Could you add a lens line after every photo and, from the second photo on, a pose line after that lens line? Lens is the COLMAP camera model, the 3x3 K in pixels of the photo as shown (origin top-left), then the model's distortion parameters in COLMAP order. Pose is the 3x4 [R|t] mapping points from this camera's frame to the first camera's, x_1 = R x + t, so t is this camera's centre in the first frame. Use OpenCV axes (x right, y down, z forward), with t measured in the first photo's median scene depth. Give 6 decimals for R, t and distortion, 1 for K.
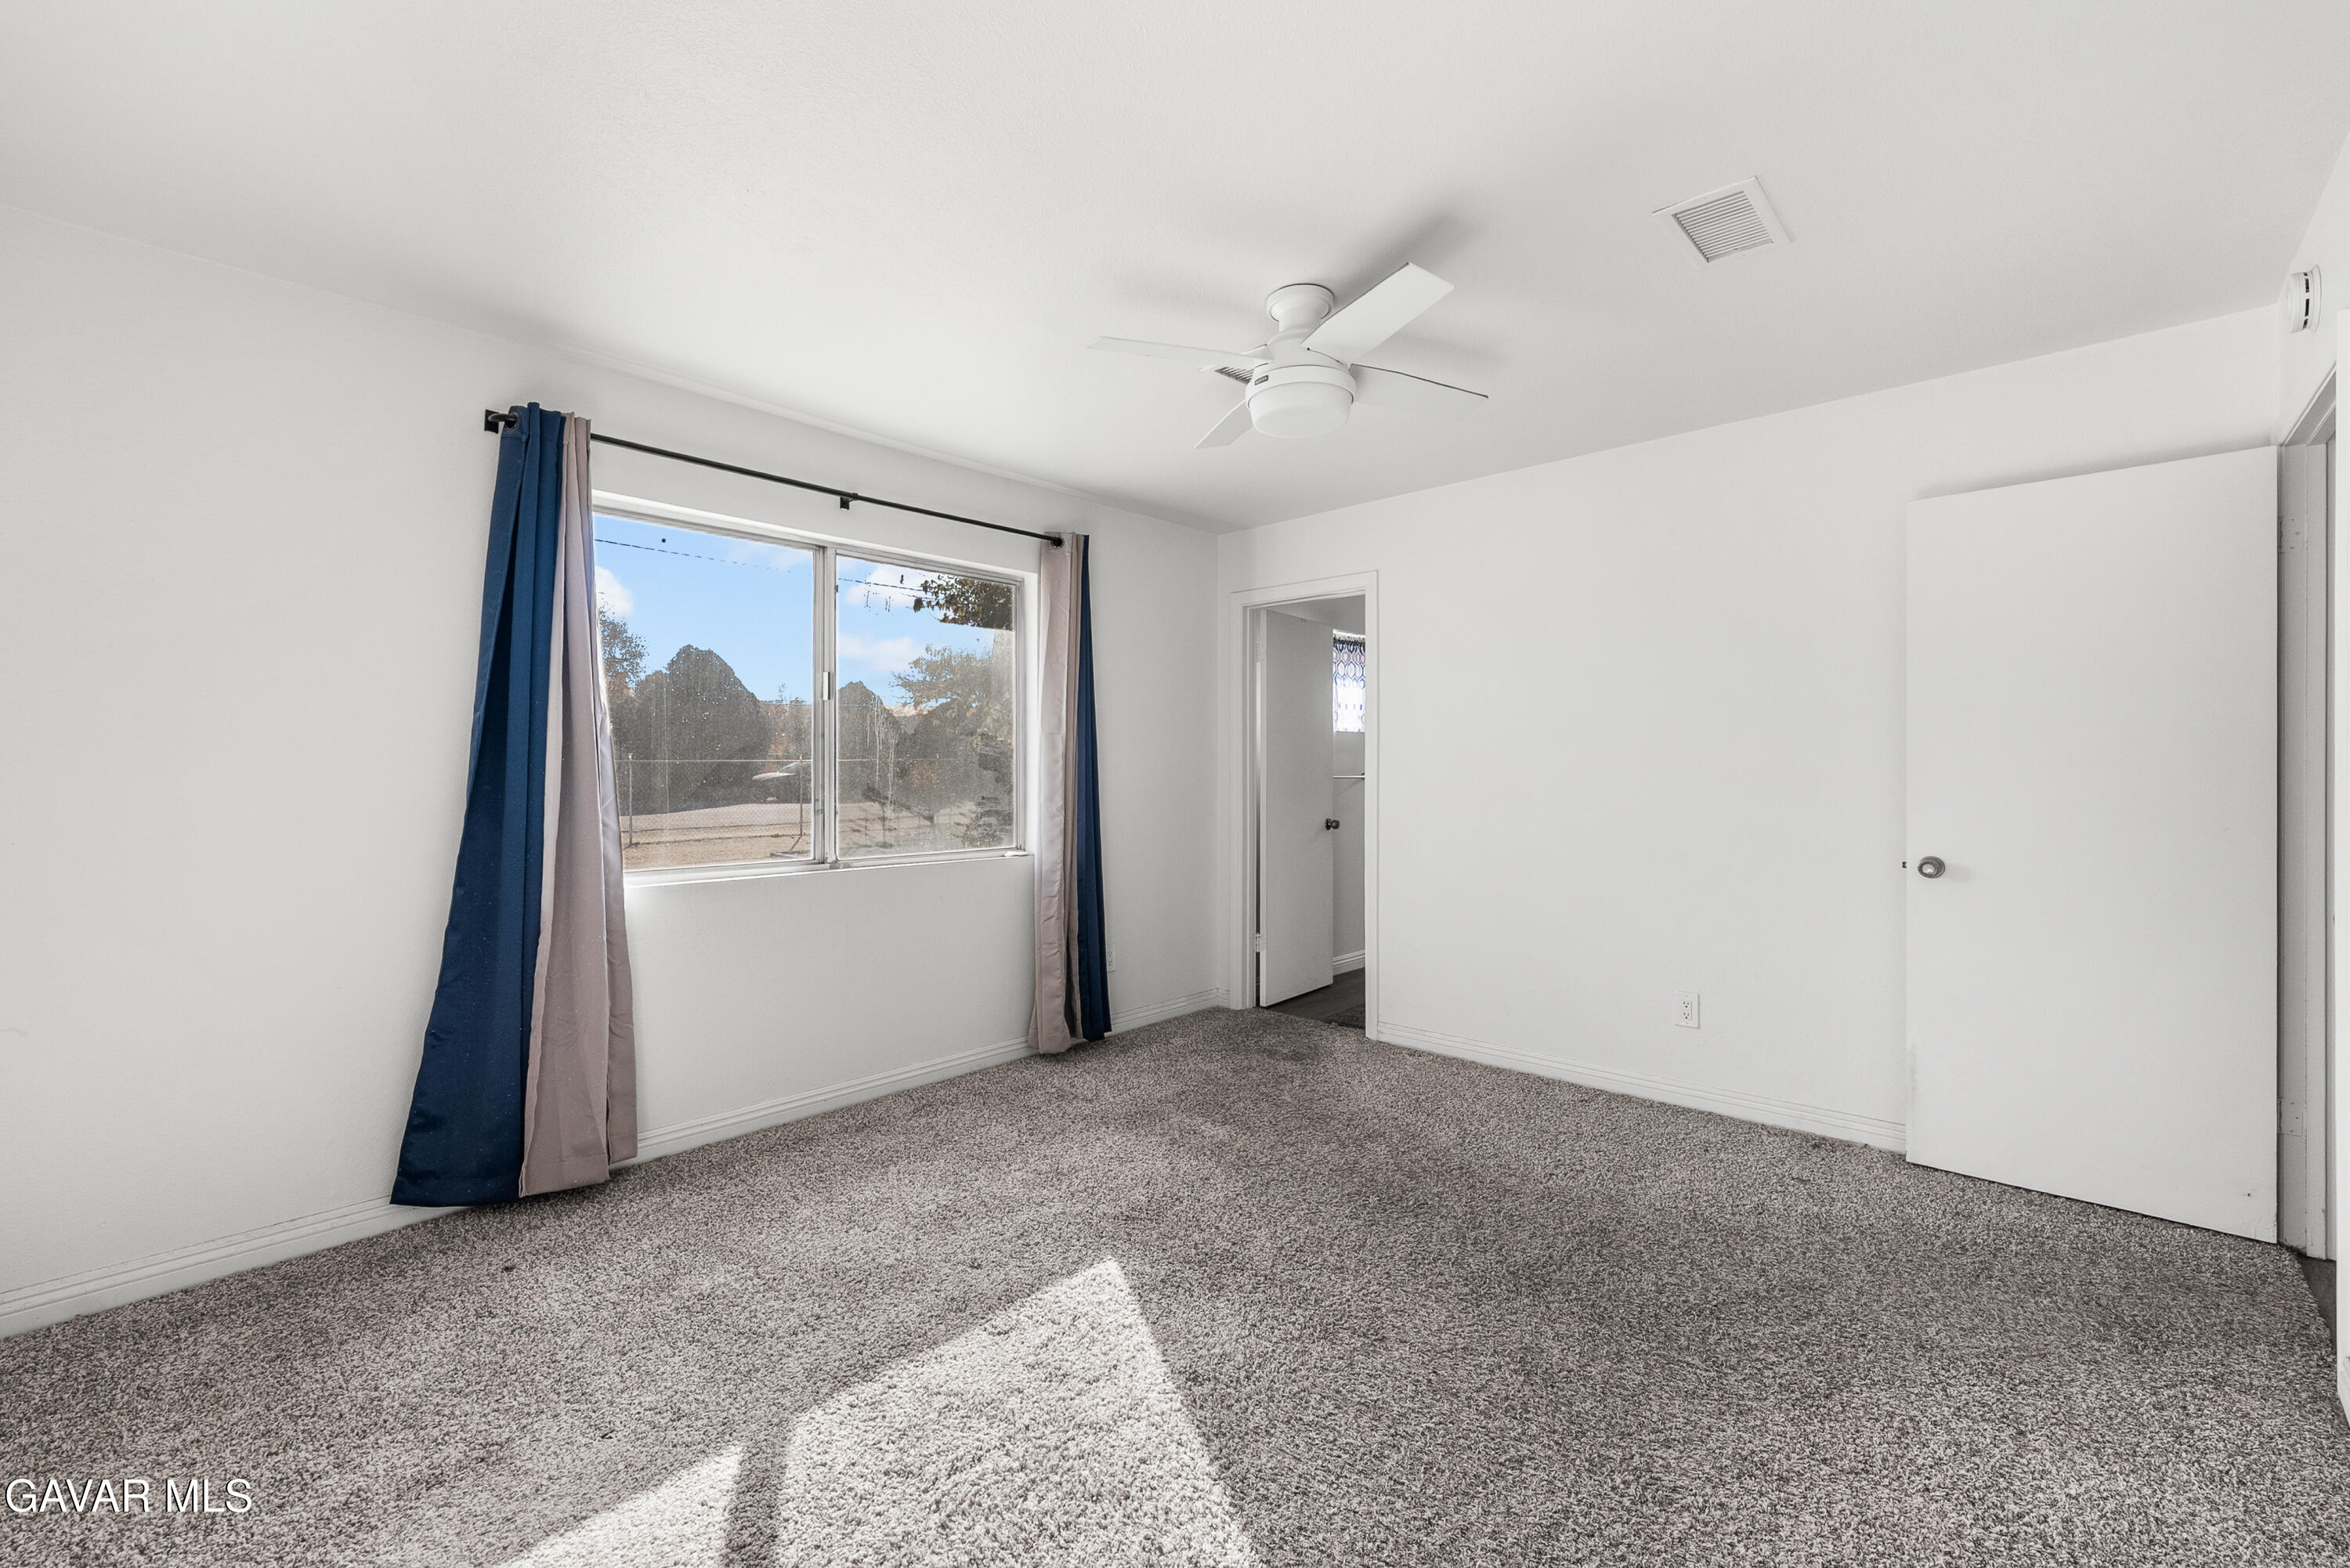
lens RADIAL K [[956.8, 0, 1178.1], [0, 956.8, 790.9], [0, 0, 1]] dist [-0.001068, -0.000297]
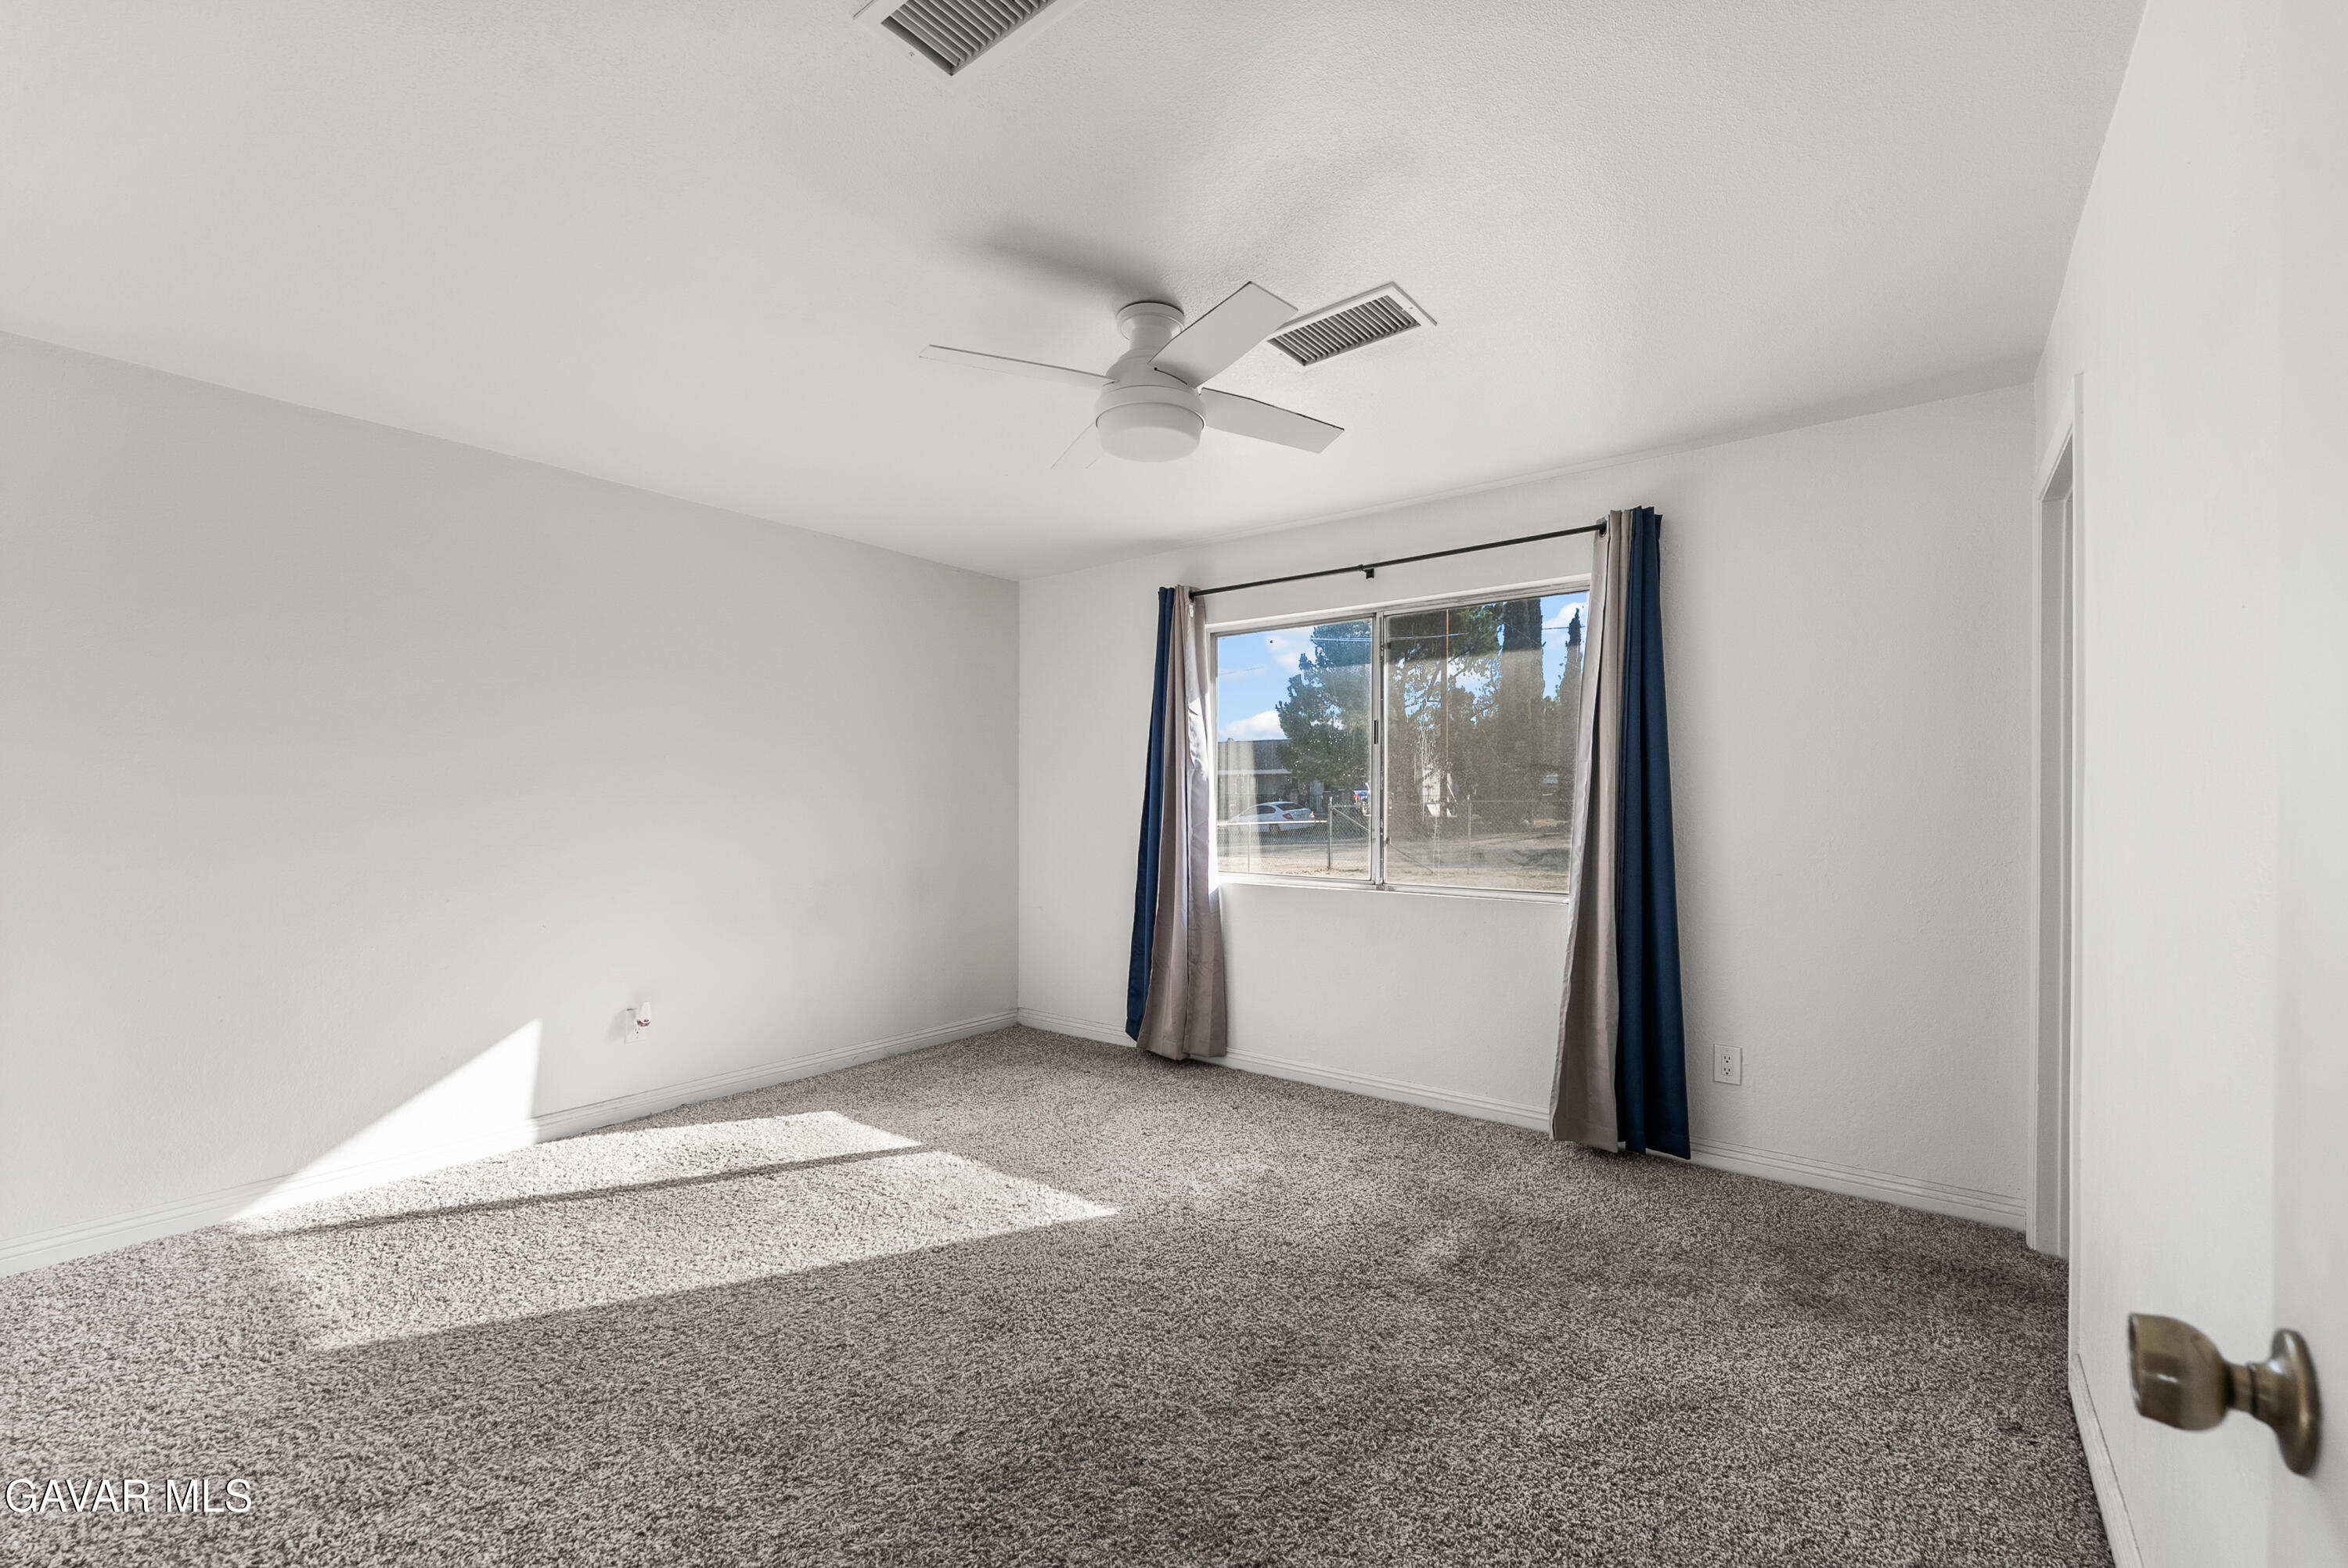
lens RADIAL K [[956.0, 0, 1177.1], [0, 956.0, 790.9], [0, 0, 1]] dist [-0.001068, -0.000297]
pose [[0.098746, -0.011953, -0.995041, 0.891705], [-0.022620, 0.999643, -0.014253, -0.016437], [0.994856, 0.023915, 0.098440, 0.749786]]
